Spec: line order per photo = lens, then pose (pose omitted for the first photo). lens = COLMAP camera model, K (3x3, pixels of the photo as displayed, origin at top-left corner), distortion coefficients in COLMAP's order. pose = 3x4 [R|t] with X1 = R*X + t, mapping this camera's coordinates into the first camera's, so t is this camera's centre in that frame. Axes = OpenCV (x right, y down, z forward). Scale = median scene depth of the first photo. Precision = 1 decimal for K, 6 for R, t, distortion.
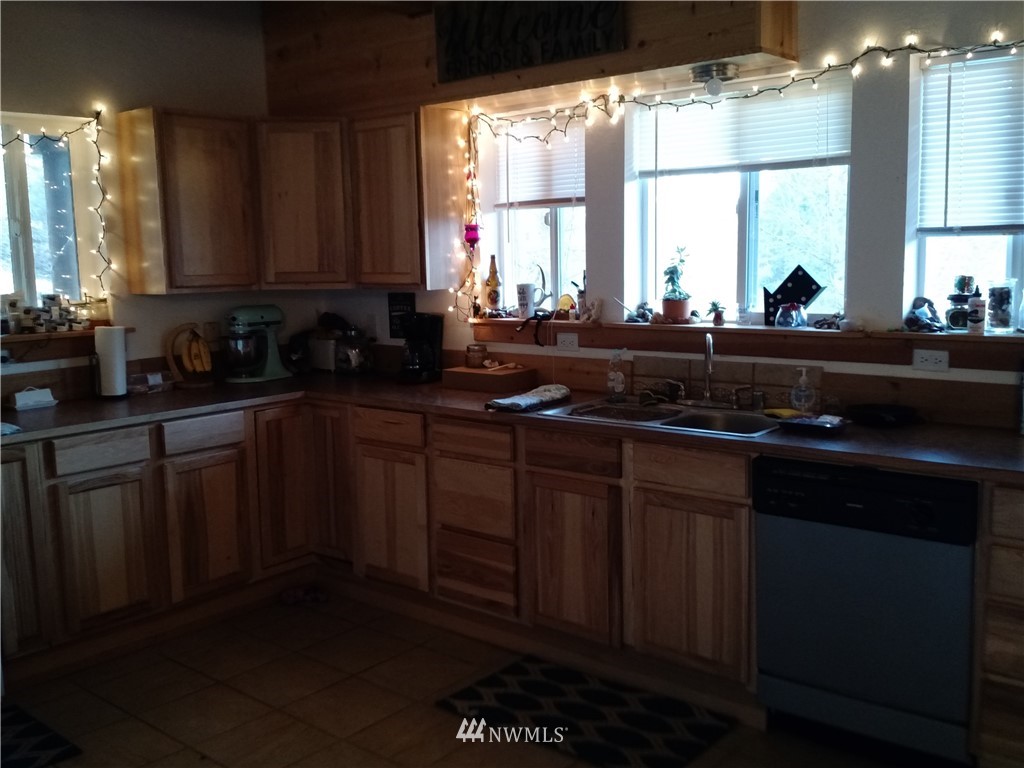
lens RADIAL K [[1009.7, 0, 512.0], [0, 1009.7, 384.0], [0, 0, 1]] dist [0.126932, -0.311953]
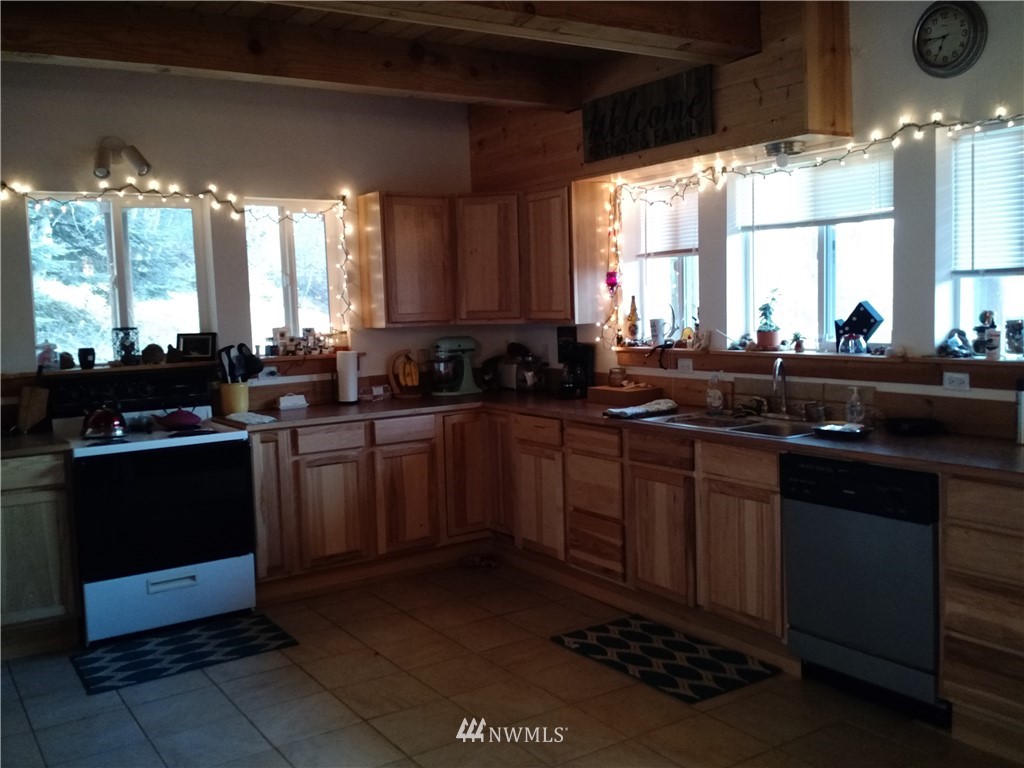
lens RADIAL K [[1009.7, 0, 512.0], [0, 1009.7, 384.0], [0, 0, 1]] dist [0.126932, -0.311953]
pose [[0.957744, 0.016110, -0.287171, 0.221047], [-0.027317, 0.999012, -0.035062, 0.030782], [0.286323, 0.041425, 0.957237, -0.247750]]
